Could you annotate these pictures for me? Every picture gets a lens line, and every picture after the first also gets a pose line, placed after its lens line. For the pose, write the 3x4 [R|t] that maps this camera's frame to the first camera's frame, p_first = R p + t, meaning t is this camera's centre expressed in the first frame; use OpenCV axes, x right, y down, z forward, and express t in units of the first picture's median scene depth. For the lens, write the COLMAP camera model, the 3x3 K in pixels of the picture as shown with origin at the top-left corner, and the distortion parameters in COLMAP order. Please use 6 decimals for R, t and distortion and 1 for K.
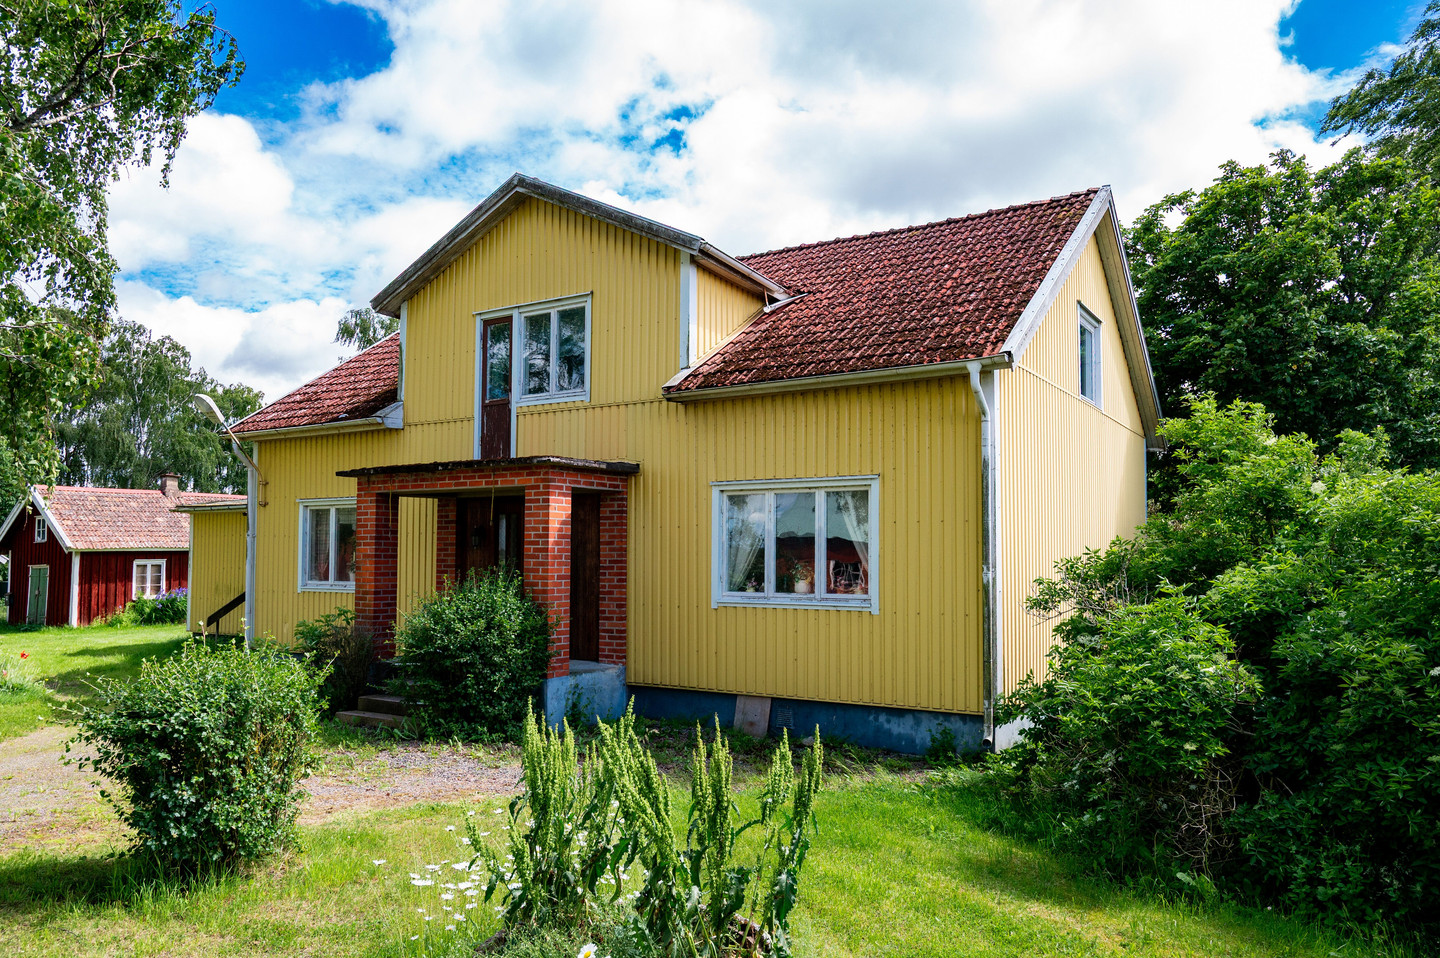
lens RADIAL K [[1009.5, 0, 695.7], [0, 1009.5, 528.8], [0, 0, 1]] dist [-0.006268, -0.004398]
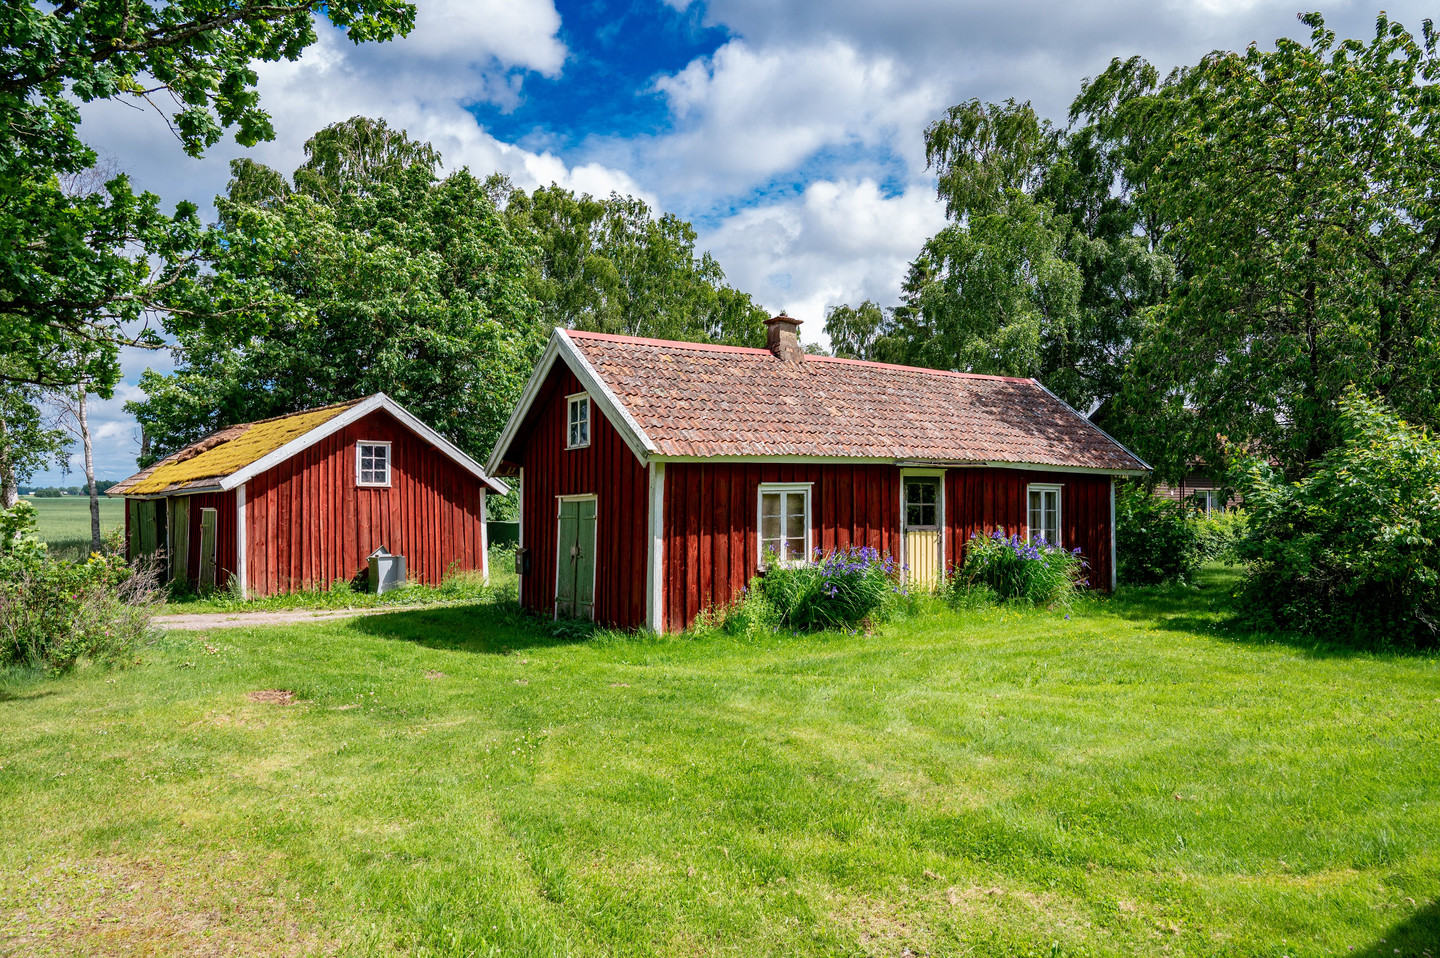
lens RADIAL K [[1009.5, 0, 720.4], [0, 1009.5, 483.7], [0, 0, 1]] dist [-0.006268, -0.004398]
pose [[0.930468, -0.005279, -0.366335, -0.412425], [0.010494, 0.999870, 0.012246, 0.025582], [0.366223, -0.015238, 0.930402, 0.576393]]
